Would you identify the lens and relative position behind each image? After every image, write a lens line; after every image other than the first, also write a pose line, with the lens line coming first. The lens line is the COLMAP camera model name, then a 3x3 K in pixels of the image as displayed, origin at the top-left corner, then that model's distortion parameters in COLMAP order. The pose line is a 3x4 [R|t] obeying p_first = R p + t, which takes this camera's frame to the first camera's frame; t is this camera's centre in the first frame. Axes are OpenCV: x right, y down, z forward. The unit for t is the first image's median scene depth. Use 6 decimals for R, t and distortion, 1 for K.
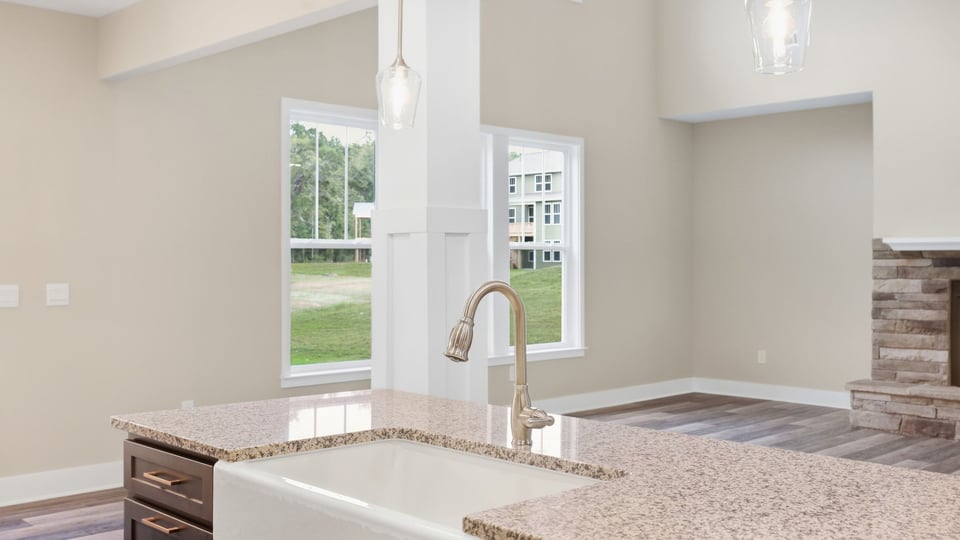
lens RADIAL K [[963.8, 0, 477.0], [0, 963.8, 256.0], [0, 0, 1]] dist [-0.006806, -0.001510]
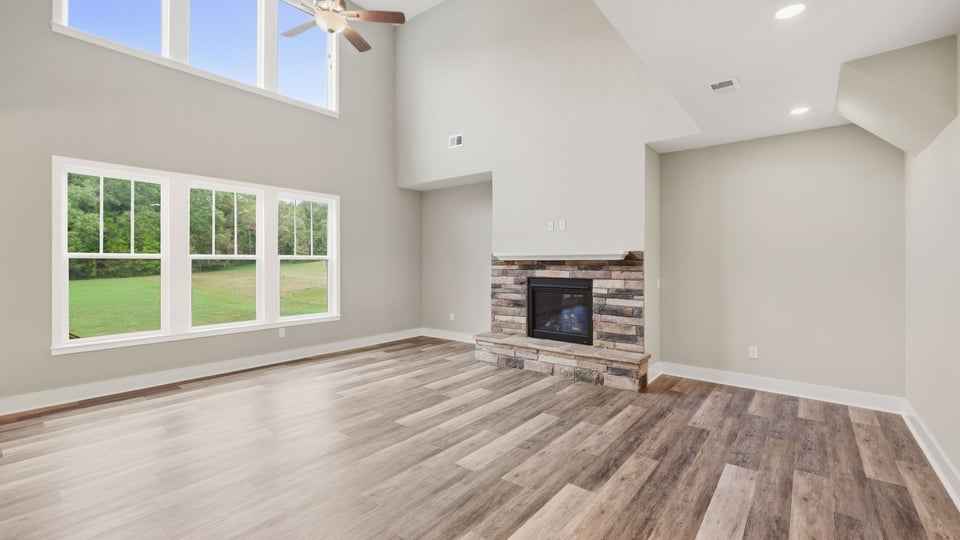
lens RADIAL K [[411.4, 0, 475.2], [0, 411.4, 265.6], [0, 0, 1]] dist [0.001540, 0.000009]
pose [[0.991992, -0.001269, 0.126296, 0.295268], [-0.000493, 0.999903, 0.013924, -0.006538], [-0.126301, -0.013874, 0.991895, 0.258120]]
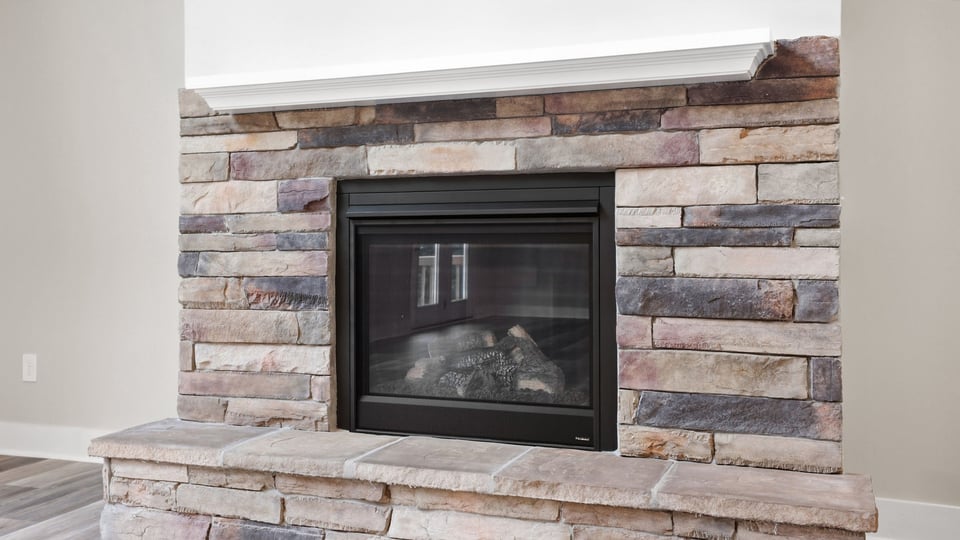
lens RADIAL K [[937.7, 0, 480.7], [0, 937.7, 240.8], [0, 0, 1]] dist [0.044584, 0.002647]
pose [[0.906514, -0.002282, 0.422170, 0.367894], [0.001476, 0.999996, 0.002234, 0.050183], [-0.422174, -0.001402, 0.906514, 0.585879]]
